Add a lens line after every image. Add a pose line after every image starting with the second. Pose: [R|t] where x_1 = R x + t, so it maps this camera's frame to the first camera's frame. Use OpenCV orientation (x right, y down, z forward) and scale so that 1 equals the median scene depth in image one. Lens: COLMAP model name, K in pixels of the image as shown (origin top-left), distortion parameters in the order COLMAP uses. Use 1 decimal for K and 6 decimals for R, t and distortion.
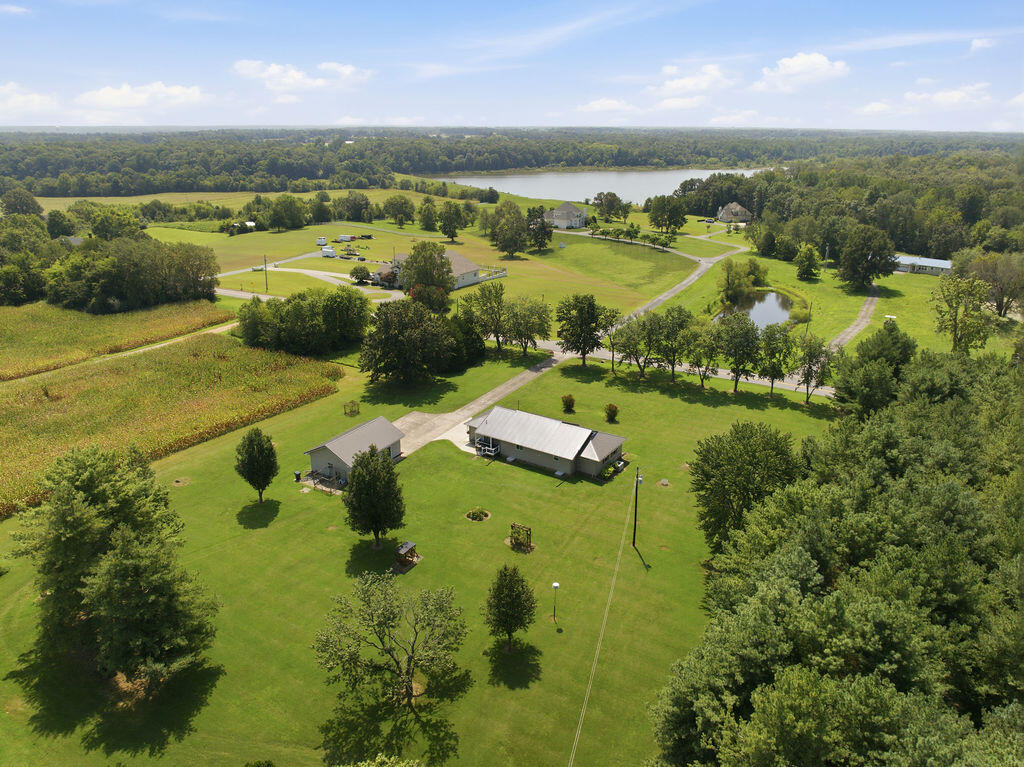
lens RADIAL K [[719.6, 0, 512.0], [0, 719.6, 383.5], [0, 0, 1]] dist [-0.048489, 0.020400]
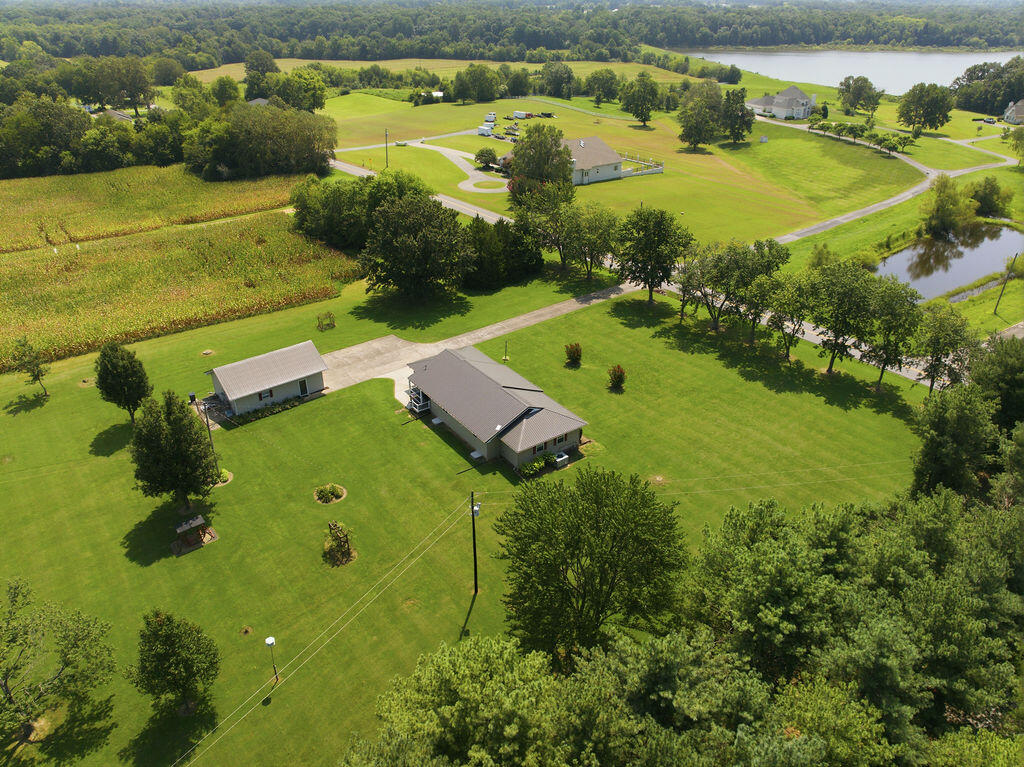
lens RADIAL K [[719.6, 0, 512.0], [0, 719.6, 383.5], [0, 0, 1]] dist [-0.048489, 0.020400]
pose [[0.933320, 0.171245, -0.315576, 0.105134], [-0.120053, 0.977185, 0.175206, -0.027129], [0.338379, -0.125637, 0.932585, 0.104318]]
